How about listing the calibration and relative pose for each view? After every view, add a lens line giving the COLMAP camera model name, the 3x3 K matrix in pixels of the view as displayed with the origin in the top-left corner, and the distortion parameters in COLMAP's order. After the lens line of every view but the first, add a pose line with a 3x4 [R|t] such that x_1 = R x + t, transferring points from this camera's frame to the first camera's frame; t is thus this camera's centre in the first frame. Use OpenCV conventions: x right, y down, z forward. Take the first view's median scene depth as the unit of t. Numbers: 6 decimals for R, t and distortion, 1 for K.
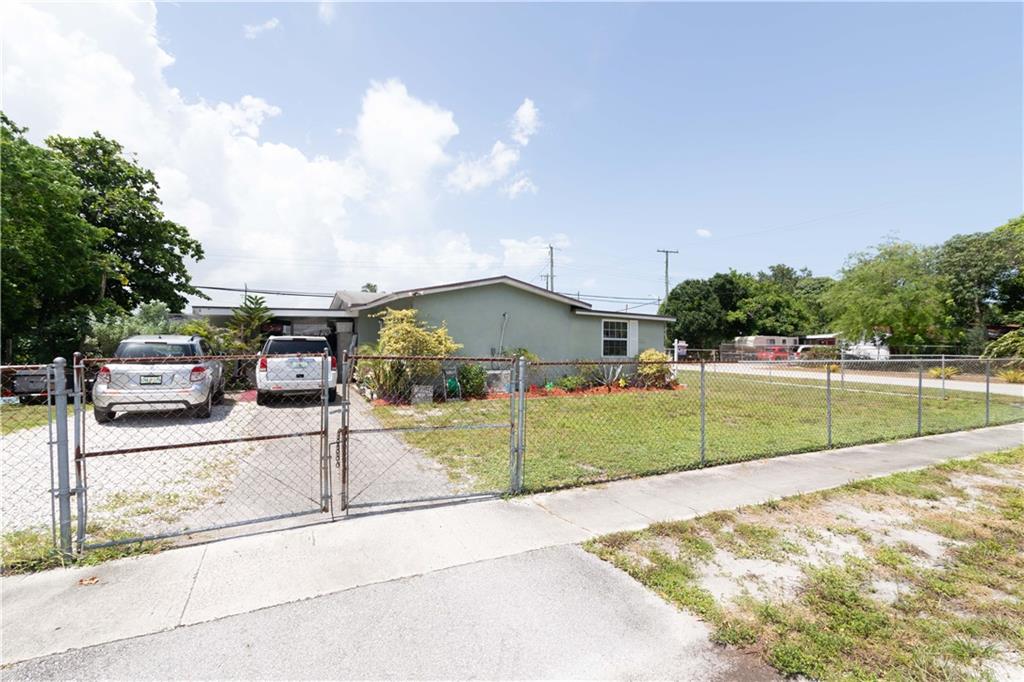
lens RADIAL K [[485.7, 0, 518.8], [0, 485.7, 348.4], [0, 0, 1]] dist [0.004823, -0.000667]
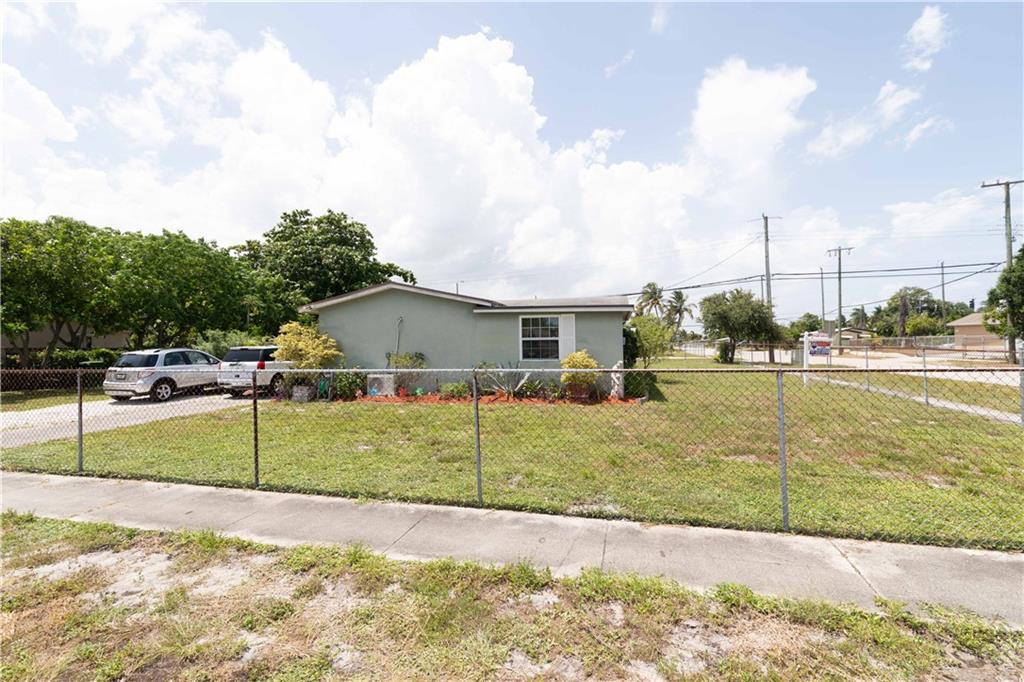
lens RADIAL K [[485.7, 0, 511.1], [0, 485.7, 351.9], [0, 0, 1]] dist [0.004823, -0.000667]
pose [[0.738493, -0.015204, -0.674089, 0.277762], [0.018932, 0.999819, -0.001810, 0.001530], [0.673995, -0.011425, 0.738648, 0.138821]]
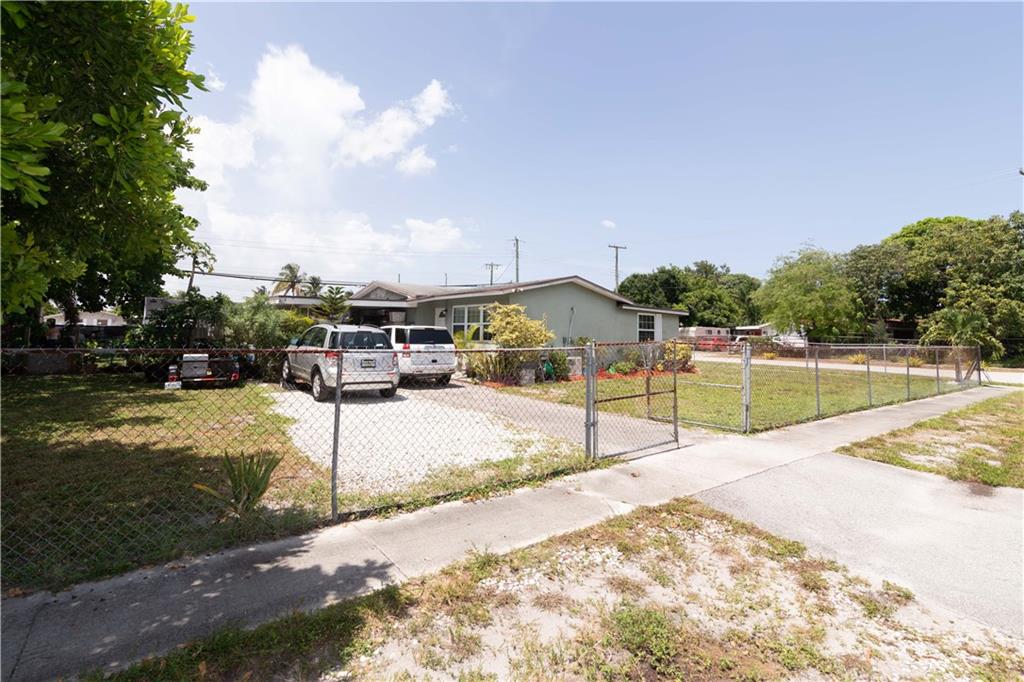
lens RADIAL K [[516.6, 0, 514.1], [0, 516.6, 295.9], [0, 0, 1]] dist [0.002228, 0.000364]
pose [[0.981381, 0.019340, 0.191097, -0.137276], [-0.004067, 0.996787, -0.079994, -0.000002], [-0.192030, 0.077728, 0.978306, -0.063919]]
